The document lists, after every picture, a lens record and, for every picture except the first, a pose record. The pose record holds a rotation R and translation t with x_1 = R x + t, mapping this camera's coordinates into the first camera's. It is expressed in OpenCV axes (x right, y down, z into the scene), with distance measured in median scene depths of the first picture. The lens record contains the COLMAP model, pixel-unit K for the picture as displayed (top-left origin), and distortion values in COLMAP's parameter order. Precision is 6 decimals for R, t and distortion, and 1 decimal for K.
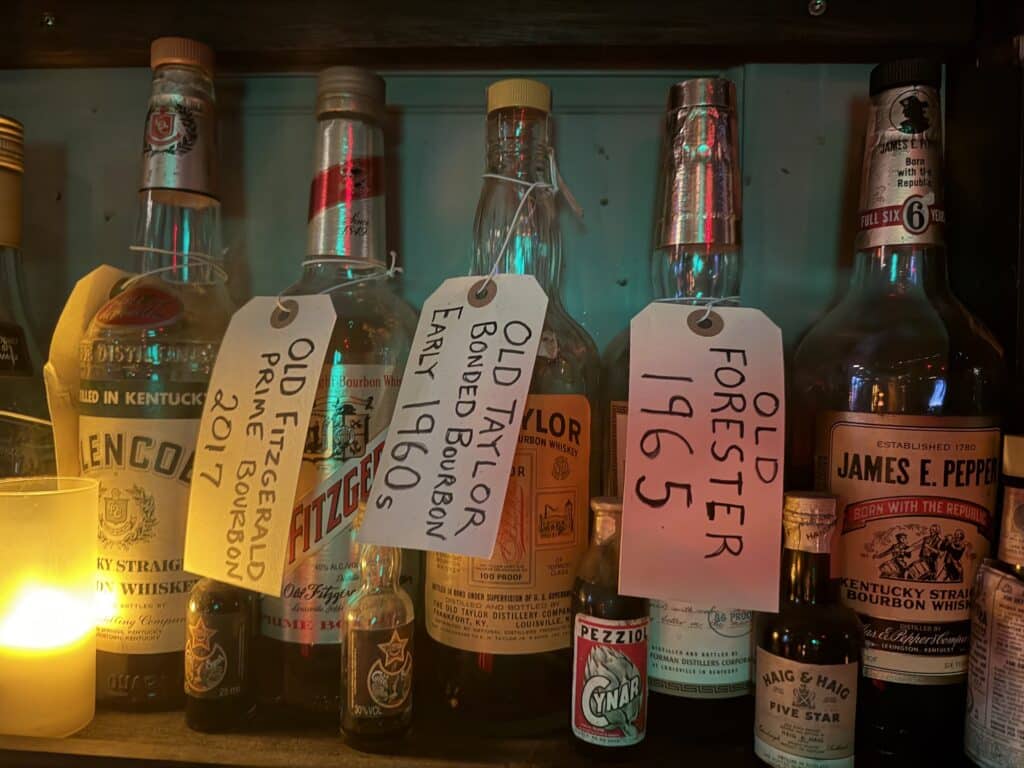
lens RADIAL K [[809.5, 0, 512.7], [0, 809.5, 325.4], [0, 0, 1]] dist [0.129215, -0.259511]
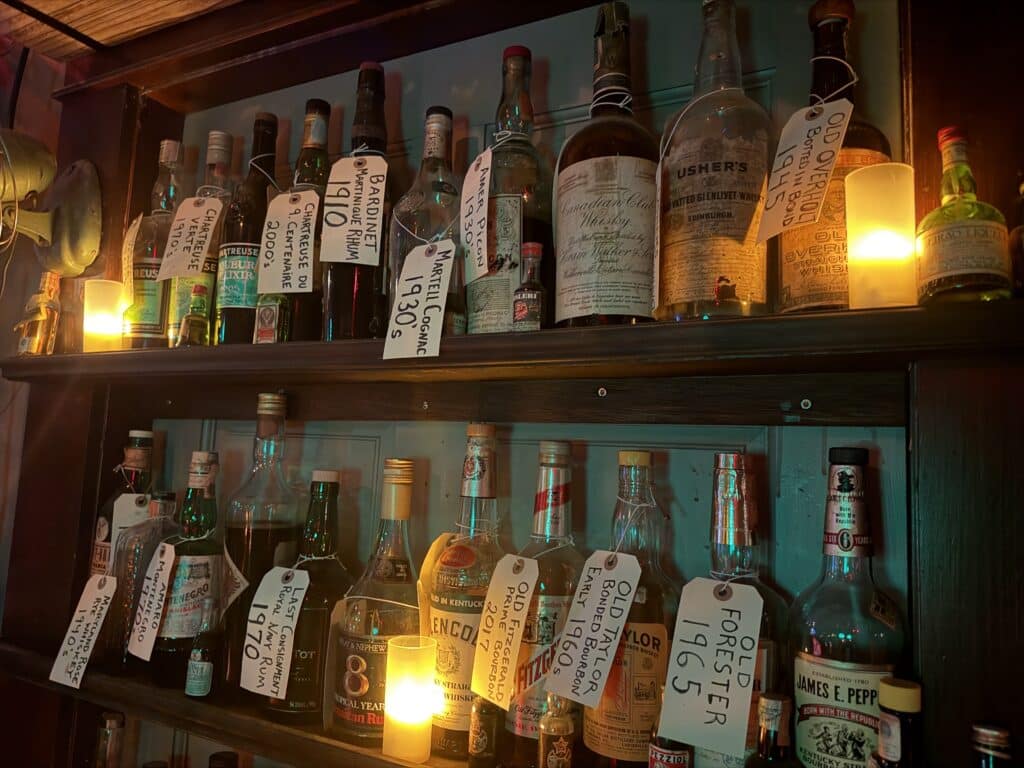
lens RADIAL K [[655.3, 0, 512.0], [0, 655.3, 384.0], [0, 0, 1]] dist [0.049547, -0.040439]
pose [[0.934091, -0.027176, -0.356000, 0.342392], [-0.023129, 0.990399, -0.136291, -0.266711], [0.356286, 0.135542, 0.924494, -0.678090]]
